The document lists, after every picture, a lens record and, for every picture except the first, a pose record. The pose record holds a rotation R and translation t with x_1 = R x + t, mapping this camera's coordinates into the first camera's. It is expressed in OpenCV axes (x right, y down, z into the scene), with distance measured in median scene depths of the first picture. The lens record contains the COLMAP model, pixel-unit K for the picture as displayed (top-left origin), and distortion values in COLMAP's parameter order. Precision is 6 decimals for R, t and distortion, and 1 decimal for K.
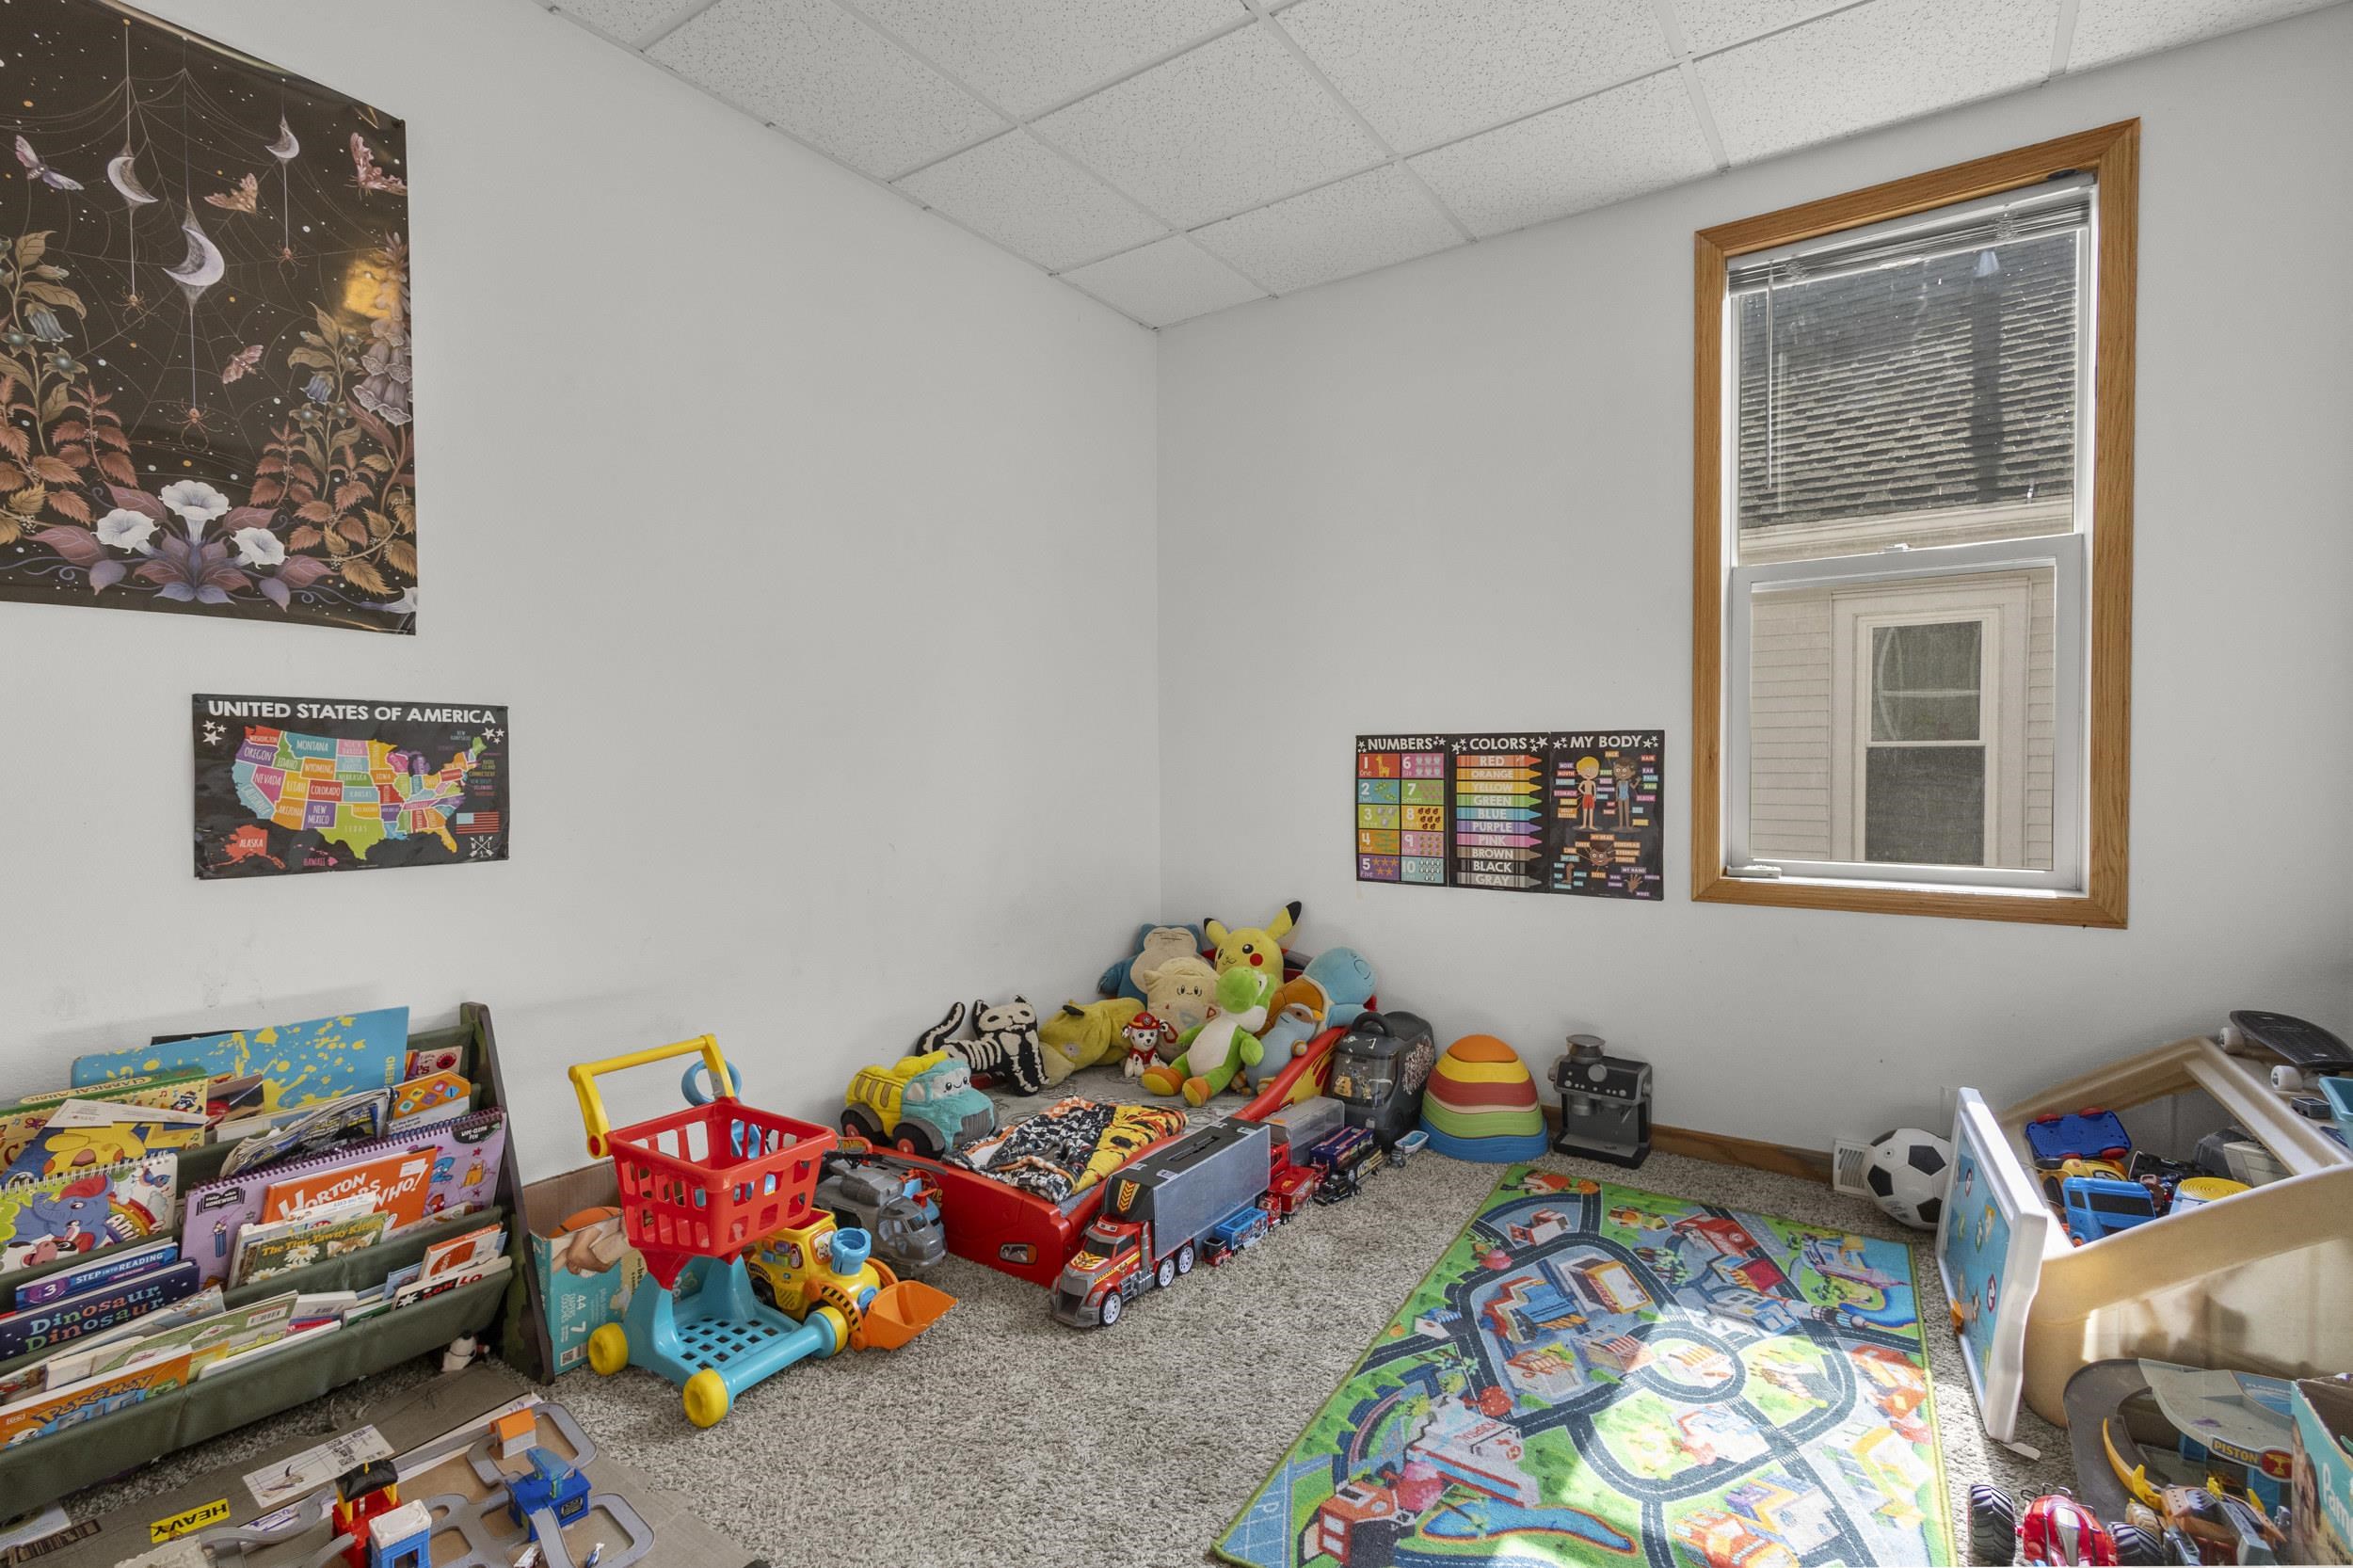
lens RADIAL K [[1075.6, 0, 1176.8], [0, 1075.6, 787.6], [0, 0, 1]] dist [0.002104, -0.000142]
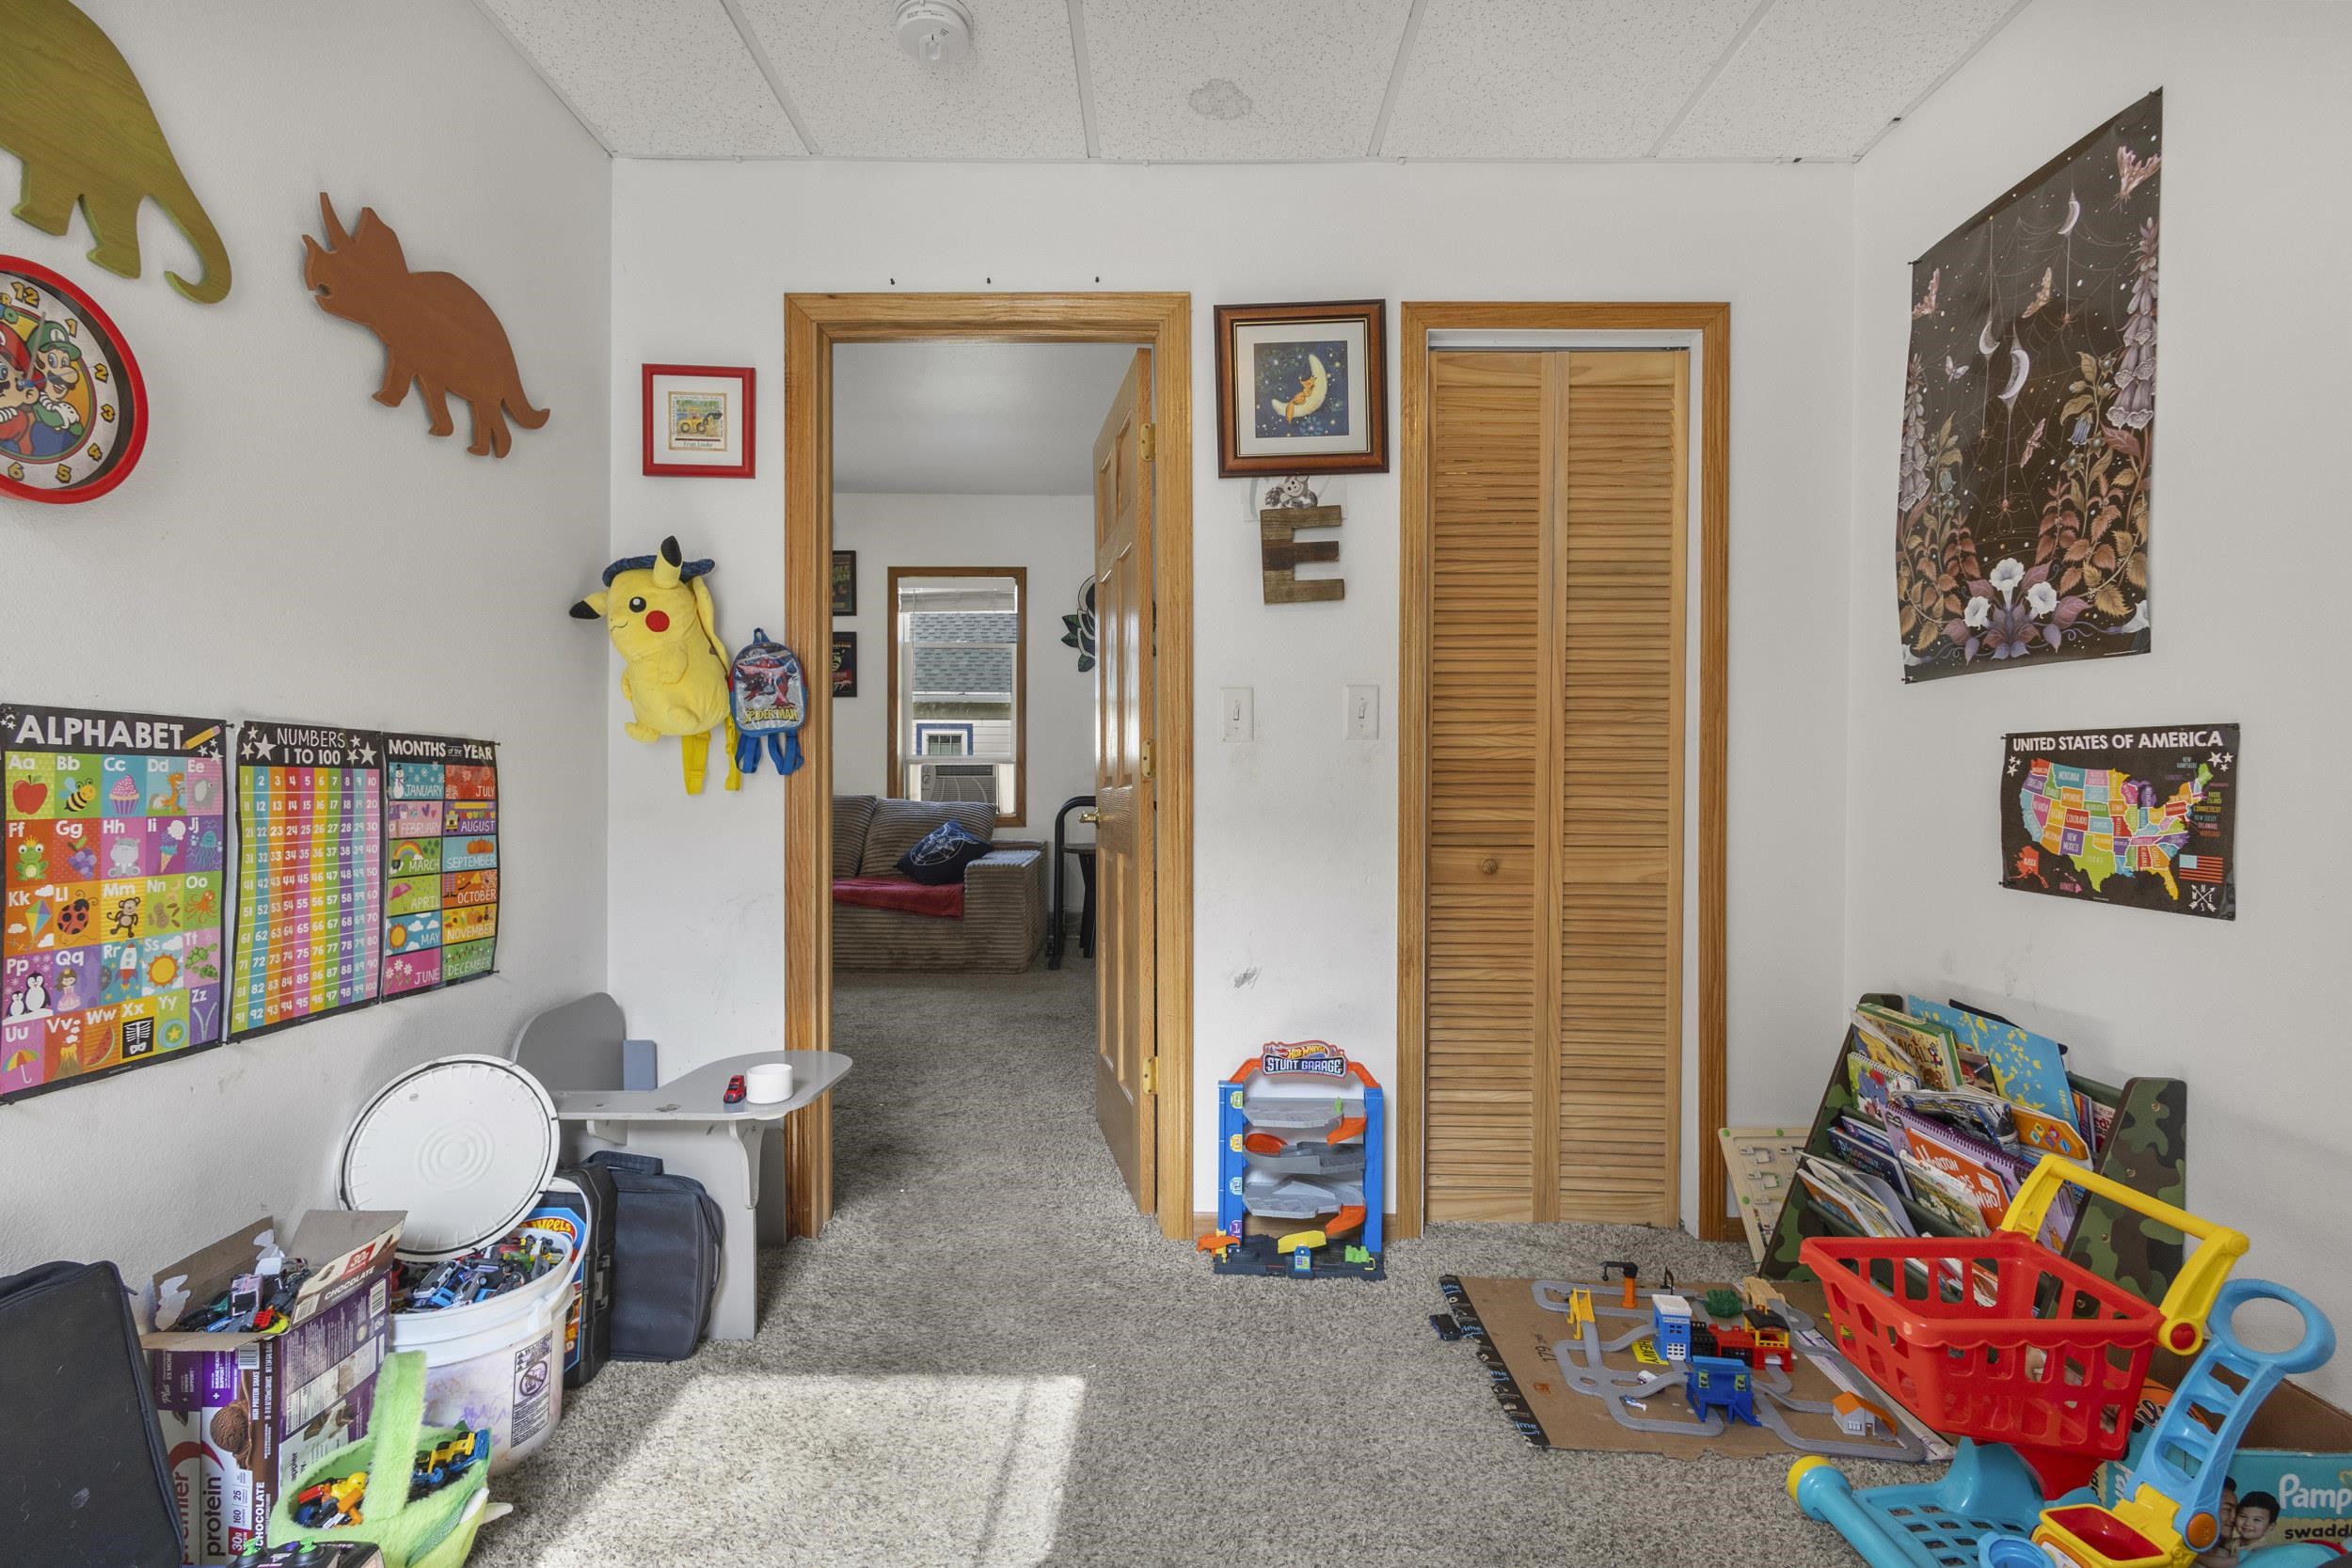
lens RADIAL K [[1111.3, 0, 1147.3], [0, 1111.3, 782.1], [0, 0, 1]] dist [0.008832, 0.000139]
pose [[-0.839168, 0.003917, -0.543858, 0.538069], [-0.014081, 0.999482, 0.028925, -0.051249], [0.543690, 0.031931, -0.838679, 1.411987]]
